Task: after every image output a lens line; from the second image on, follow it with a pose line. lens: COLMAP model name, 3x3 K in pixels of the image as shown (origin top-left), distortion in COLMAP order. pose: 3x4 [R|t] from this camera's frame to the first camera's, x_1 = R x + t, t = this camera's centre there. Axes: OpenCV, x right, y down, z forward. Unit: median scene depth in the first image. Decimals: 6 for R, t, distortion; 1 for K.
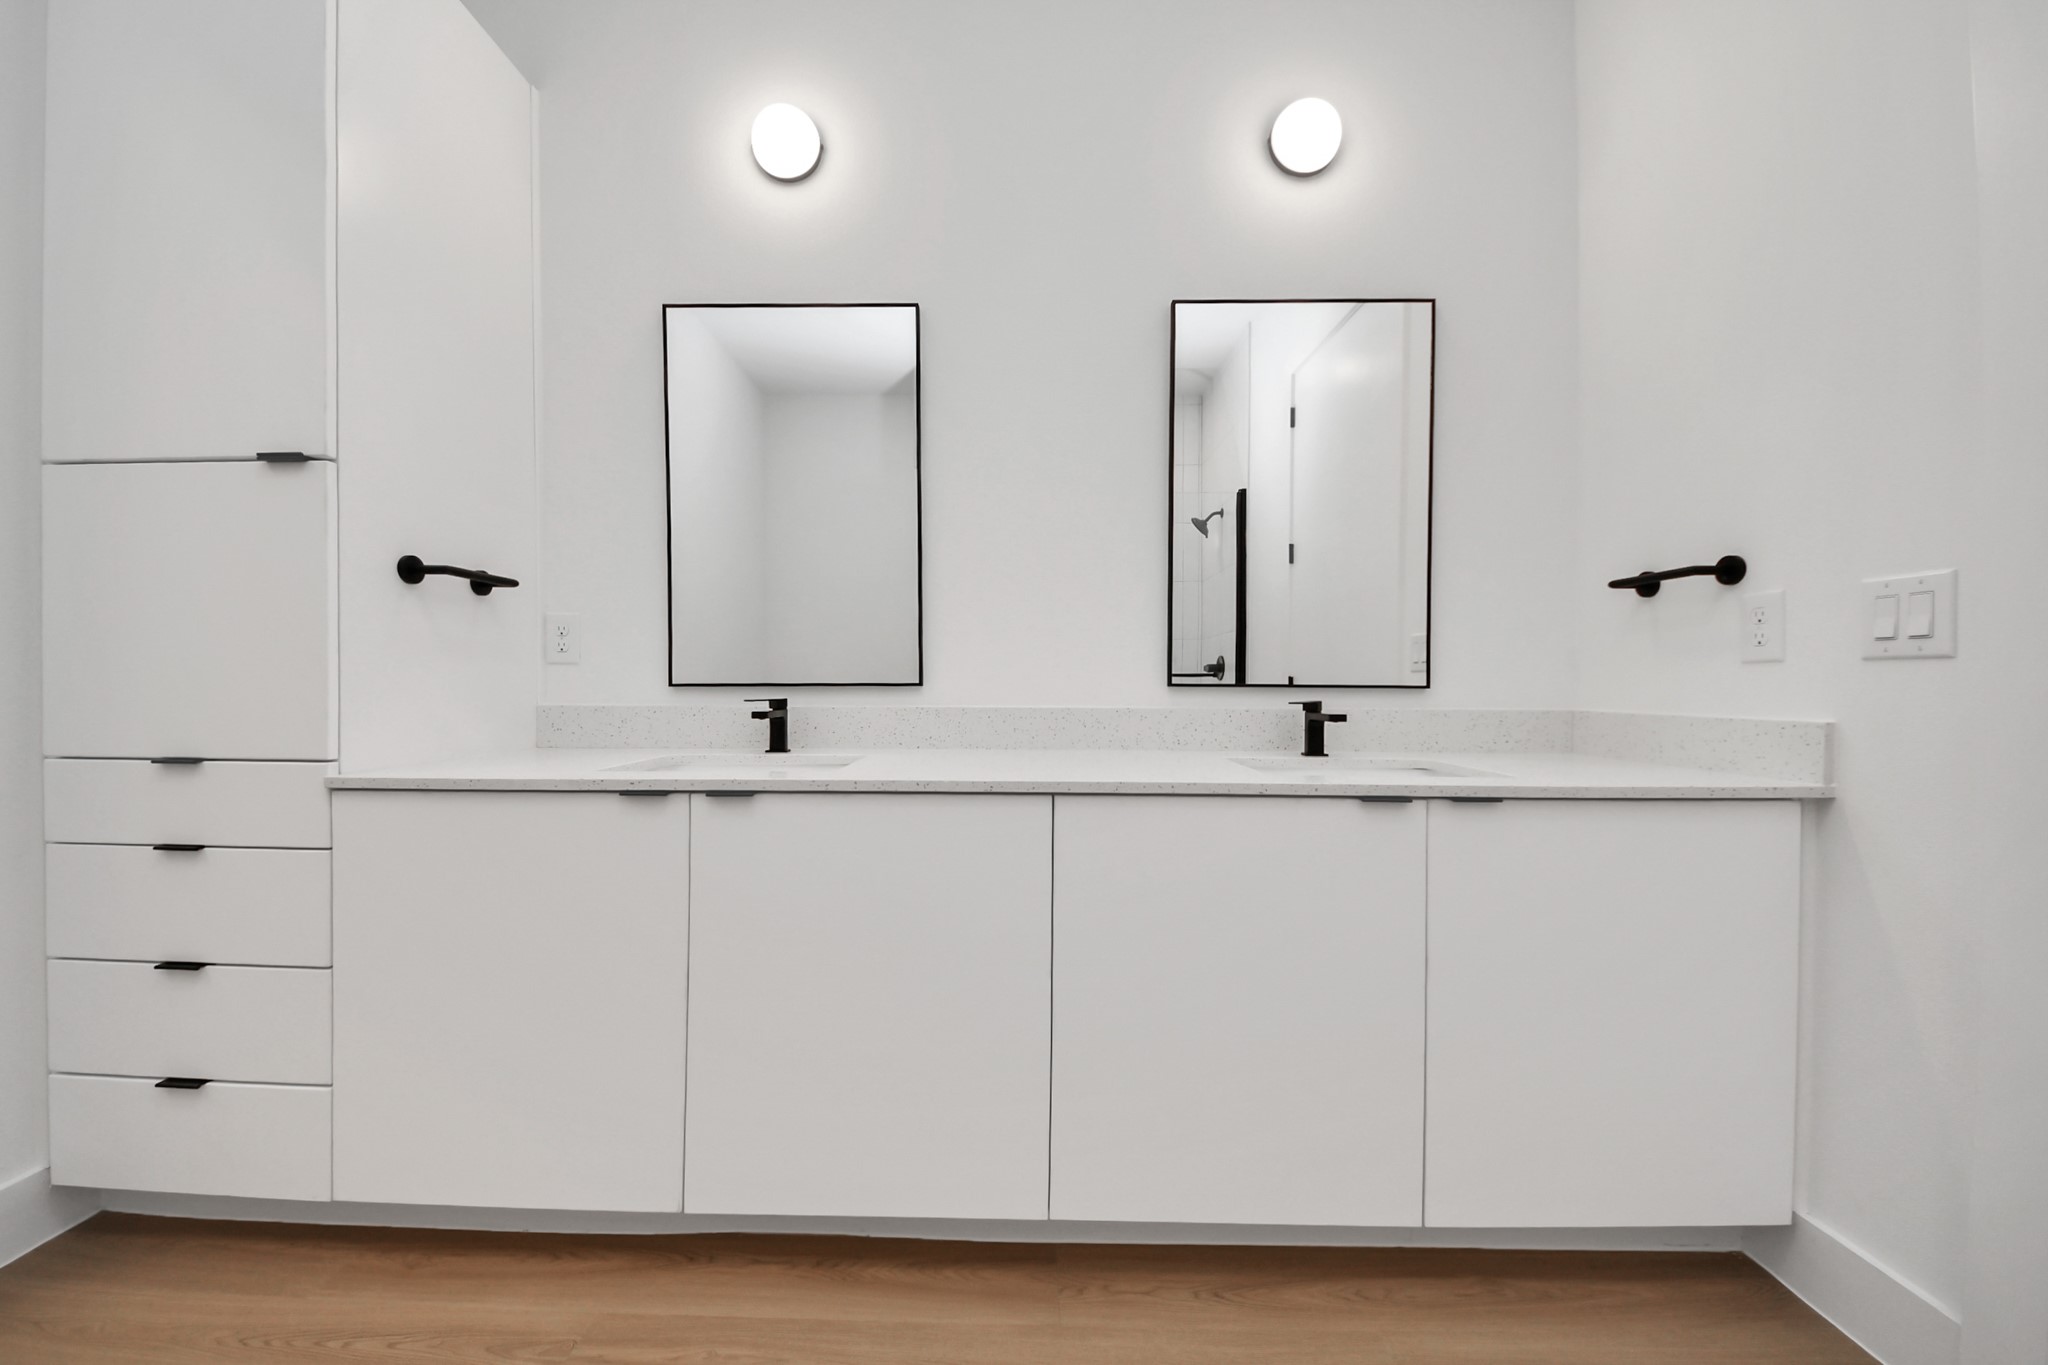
lens RADIAL K [[721.5, 0, 1001.2], [0, 721.5, 692.8], [0, 0, 1]] dist [0.024644, -0.018965]
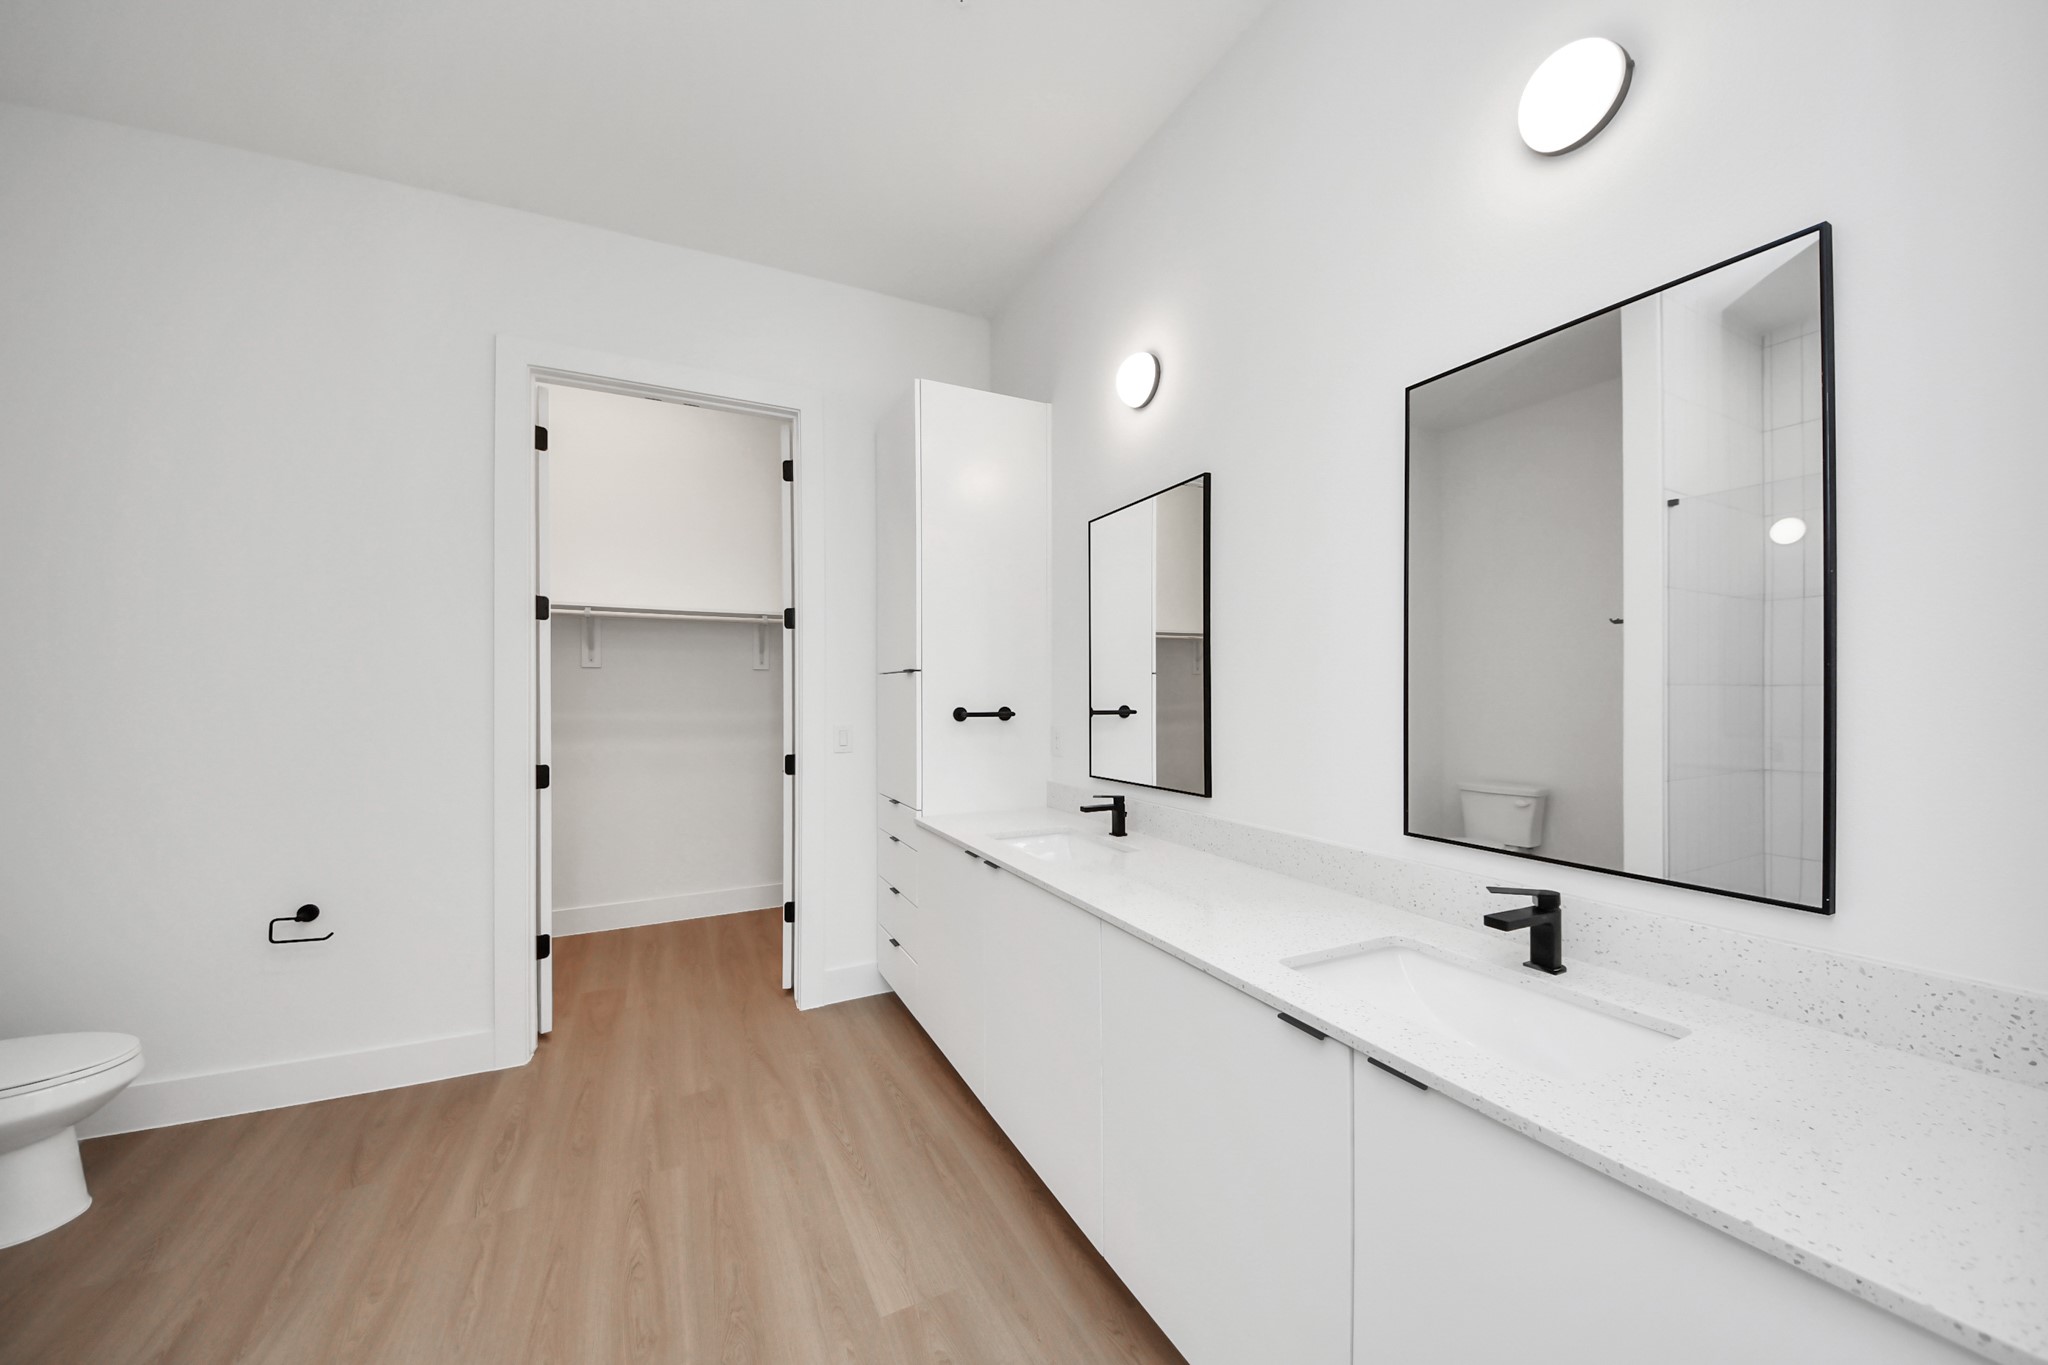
lens RADIAL K [[721.5, 0, 1001.2], [0, 721.5, 692.8], [0, 0, 1]] dist [0.024644, -0.018965]
pose [[0.431109, -0.012401, -0.902215, 1.087908], [-0.008054, 0.999813, -0.017591, -0.212181], [0.902264, 0.014850, 0.430928, 0.288677]]
